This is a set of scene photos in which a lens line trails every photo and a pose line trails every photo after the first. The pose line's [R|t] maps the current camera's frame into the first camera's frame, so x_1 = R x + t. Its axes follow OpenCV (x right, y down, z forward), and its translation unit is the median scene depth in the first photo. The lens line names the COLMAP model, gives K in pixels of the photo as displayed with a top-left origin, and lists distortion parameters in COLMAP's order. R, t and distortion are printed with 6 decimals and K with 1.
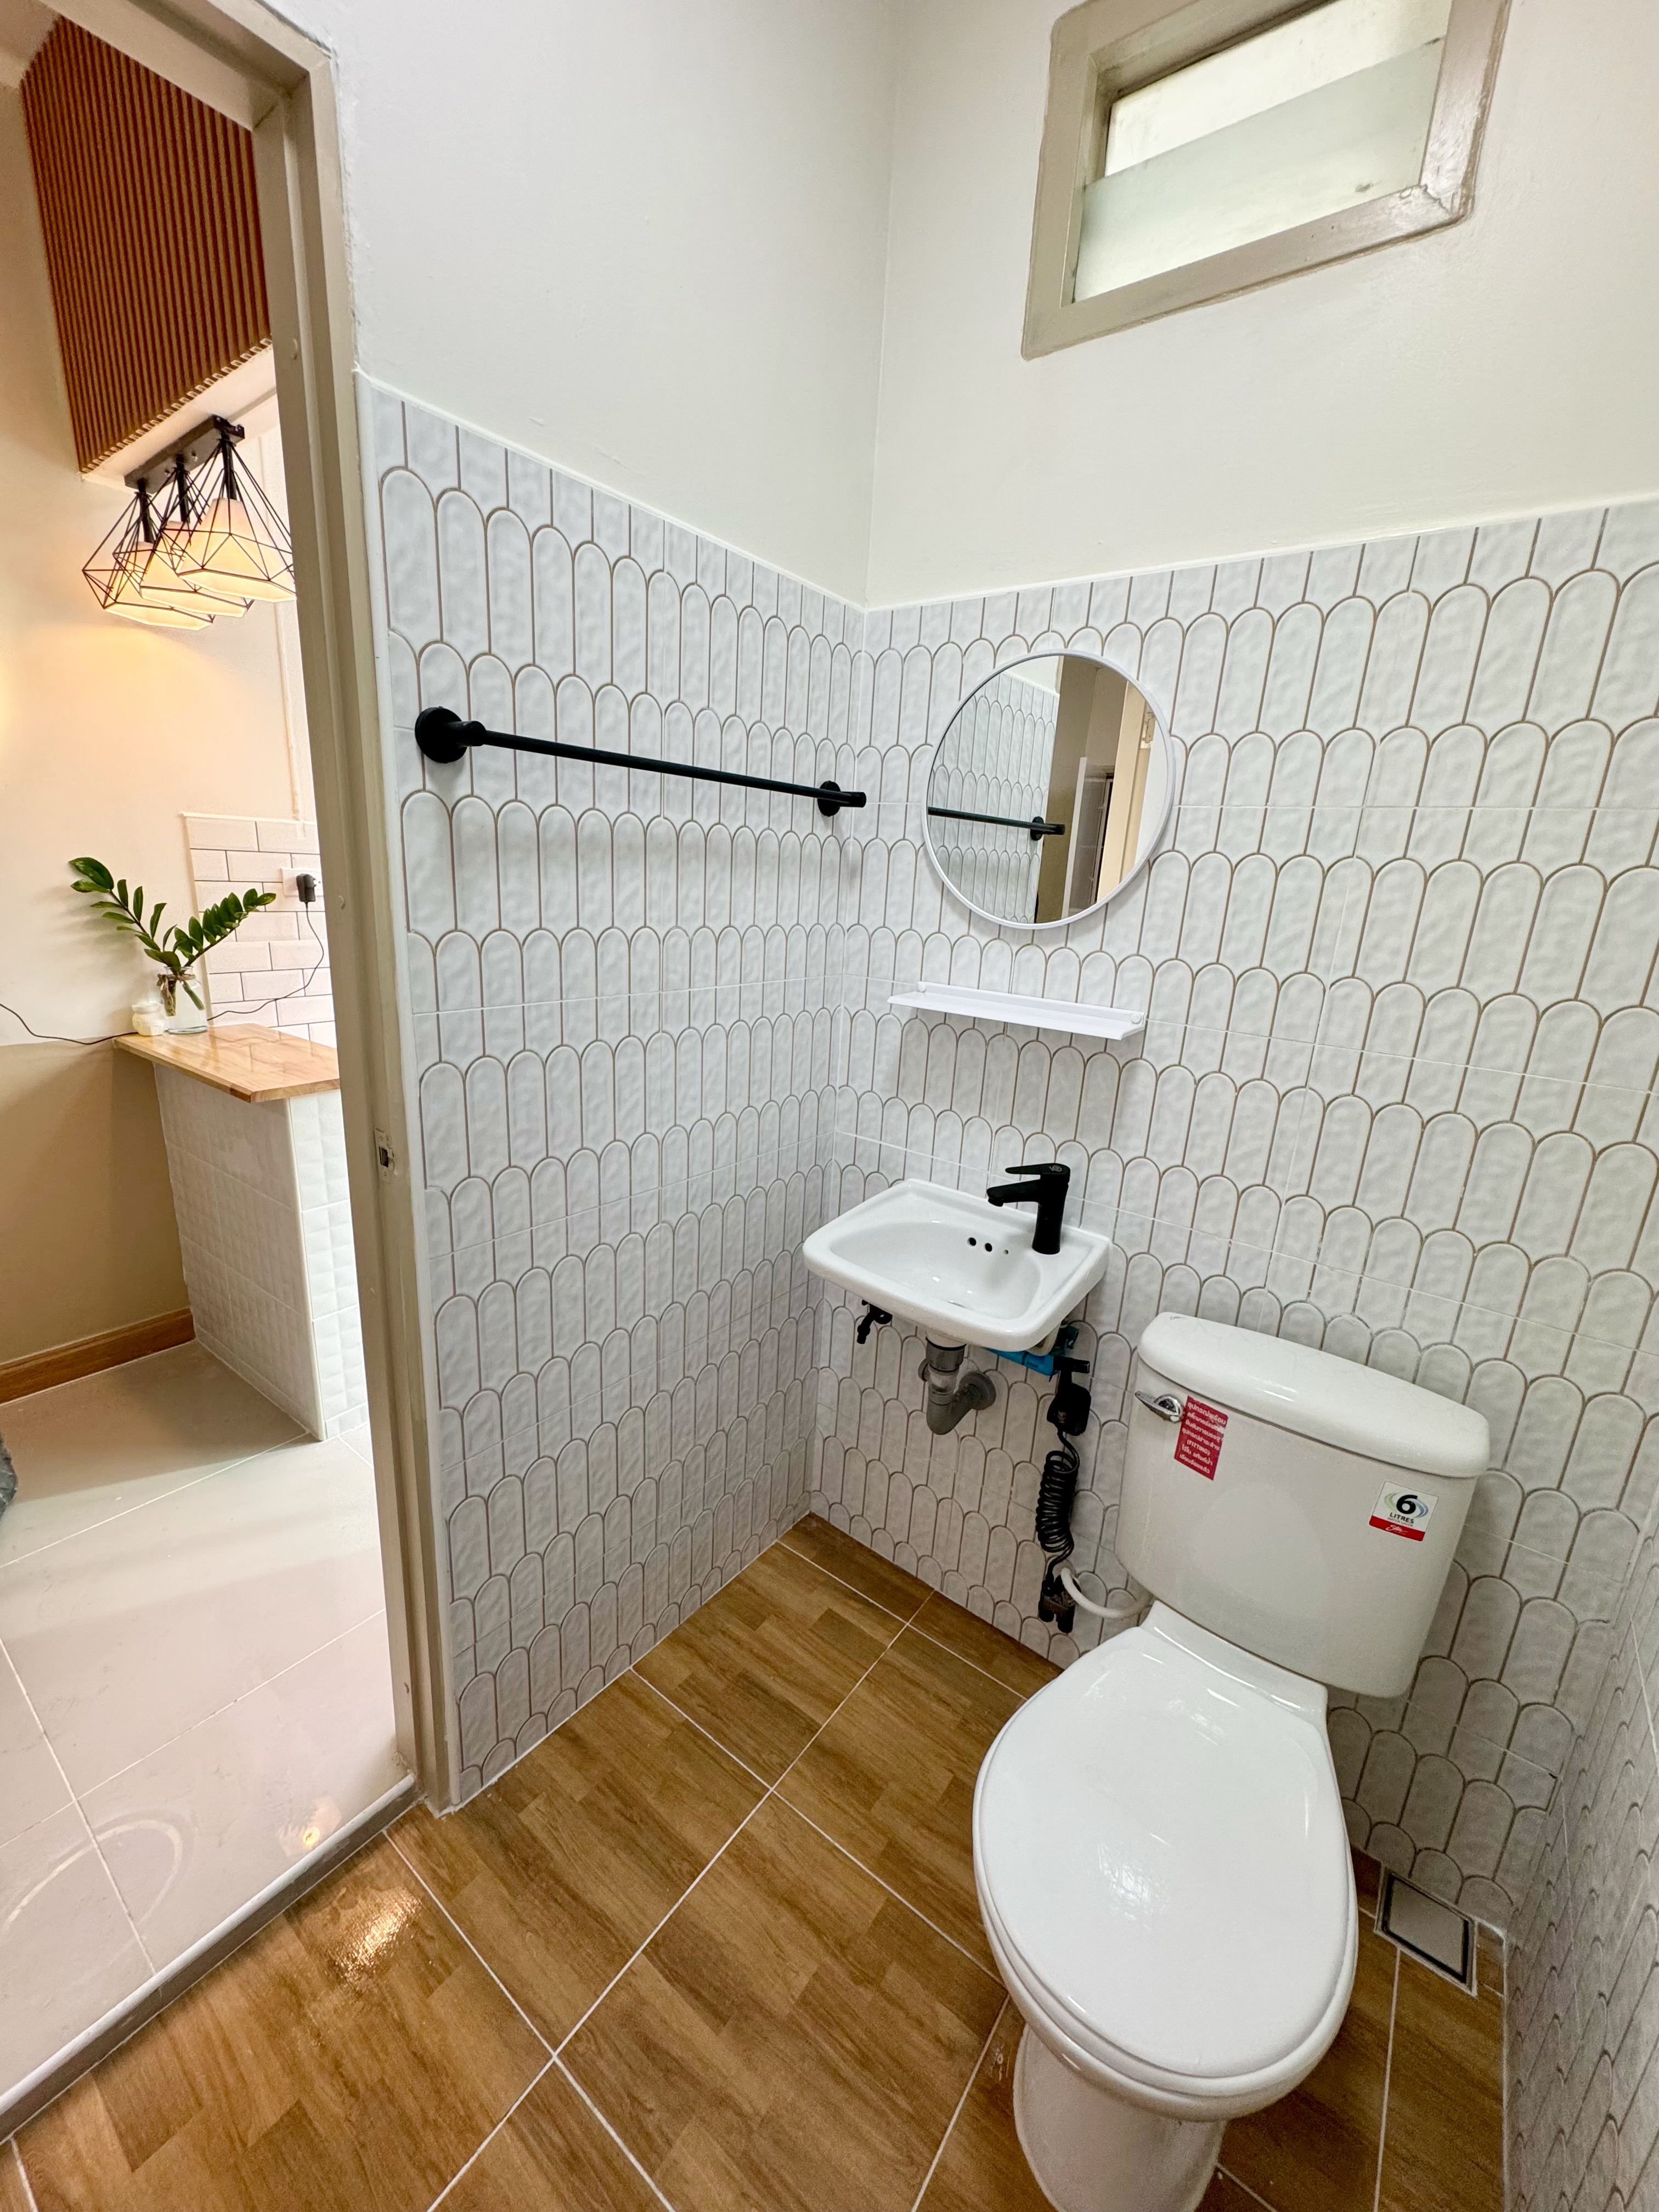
lens RADIAL K [[878.8, 0, 825.6], [0, 878.8, 1106.1], [0, 0, 1]] dist [0.000044, 0.000545]
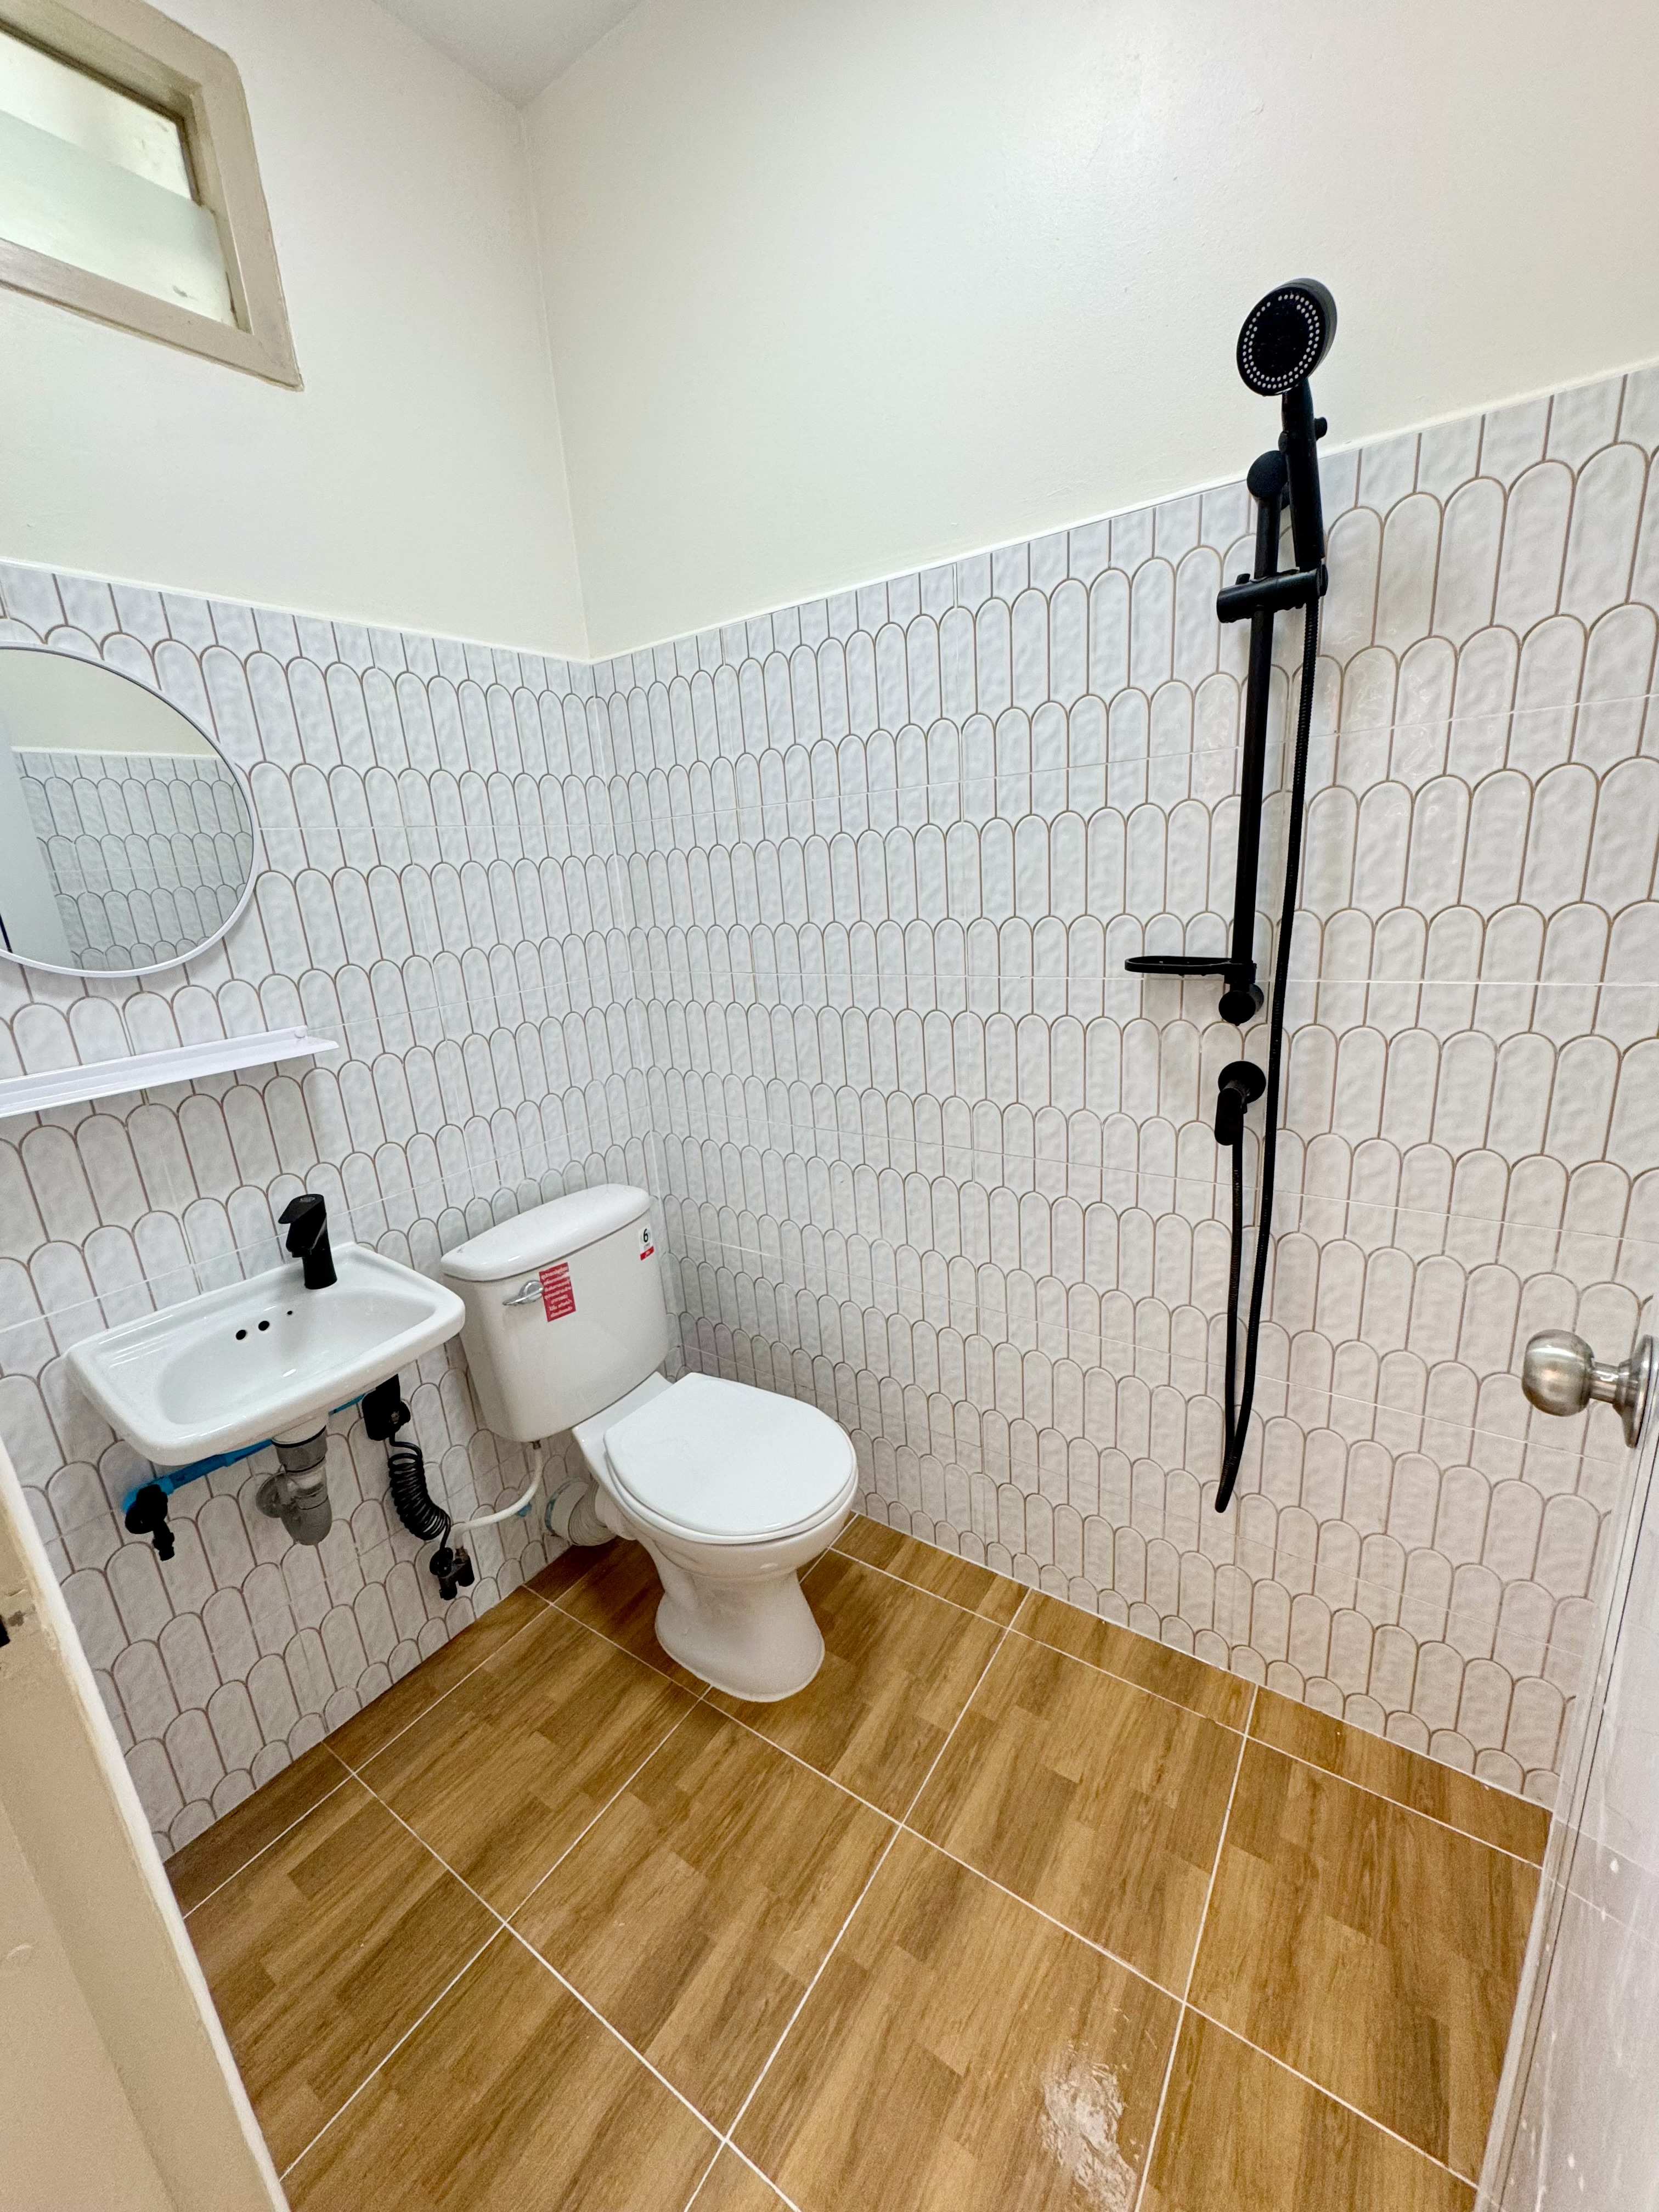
lens RADIAL K [[878.8, 0, 825.6], [0, 878.8, 1106.1], [0, 0, 1]] dist [0.000044, 0.000545]
pose [[-0.039884, -0.319557, 0.946727, -0.704675], [0.326781, 0.891208, 0.314583, -0.151727], [-0.944258, 0.321919, 0.068880, 0.386345]]
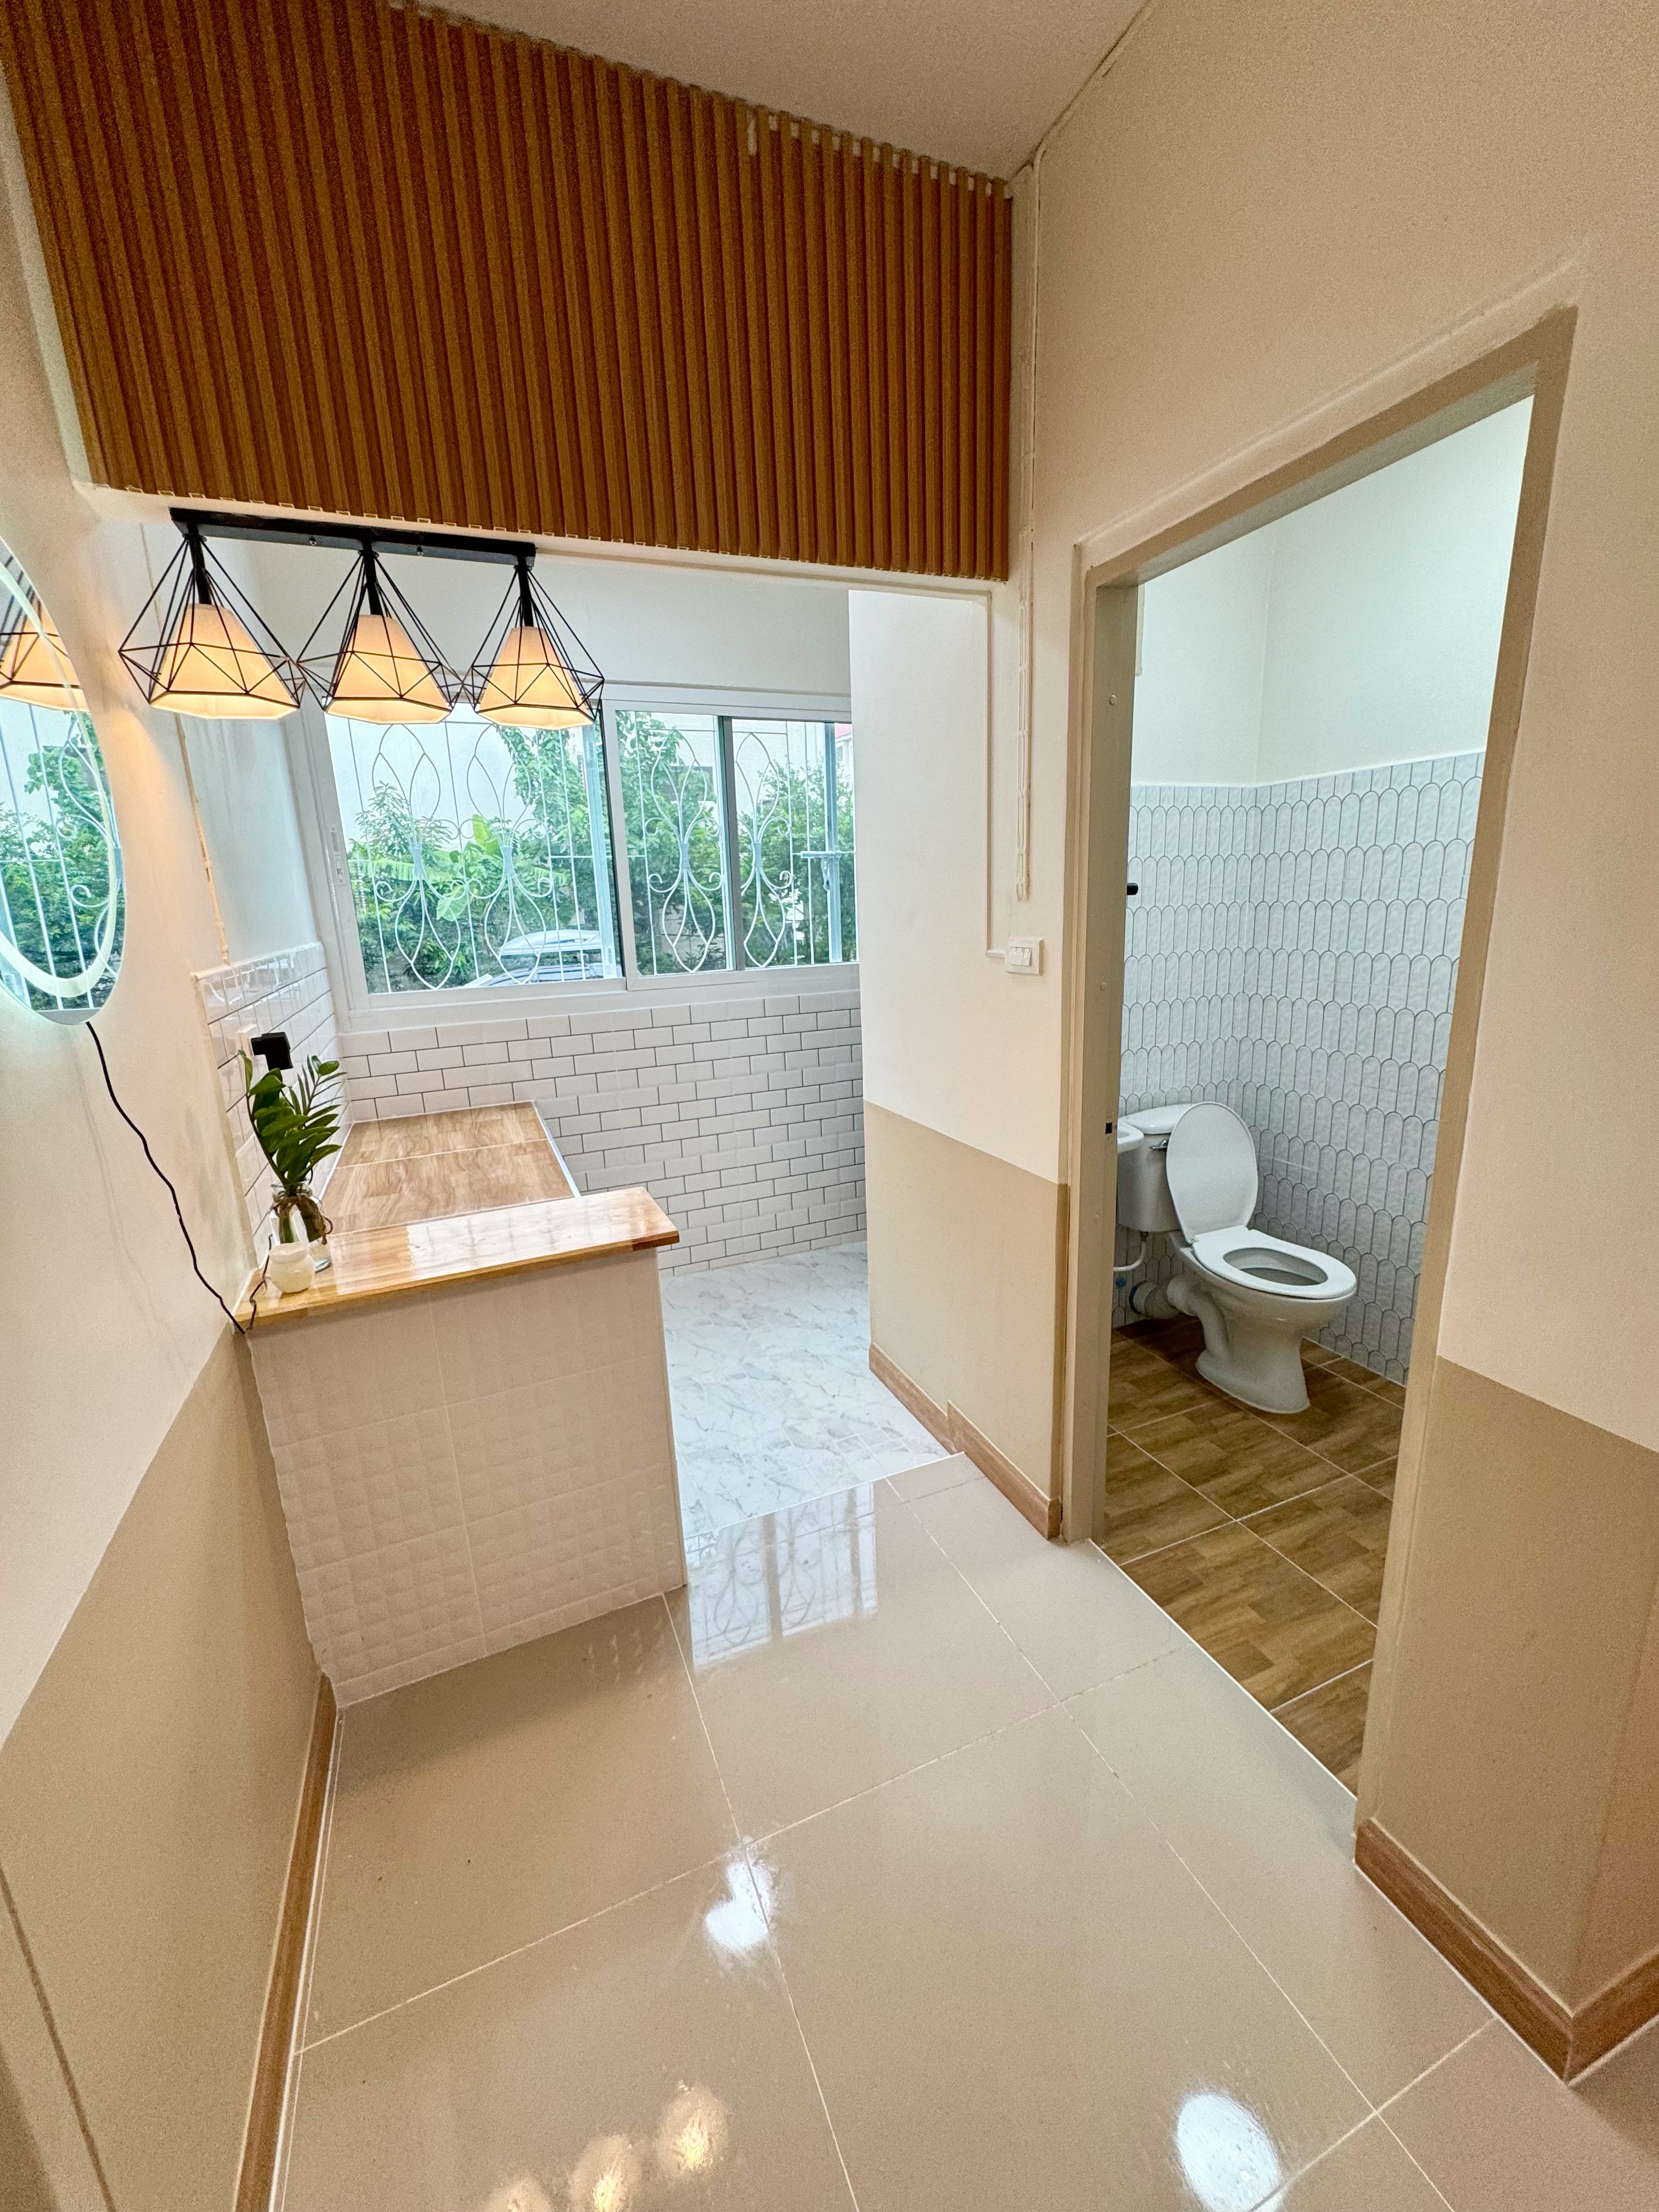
lens RADIAL K [[878.8, 0, 825.6], [0, 878.8, 1106.1], [0, 0, 1]] dist [0.000044, 0.000545]
pose [[0.496256, -0.274277, 0.823713, -1.798704], [0.291513, 0.946343, 0.139484, -0.316497], [-0.817771, 0.170903, 0.549583, 0.407959]]
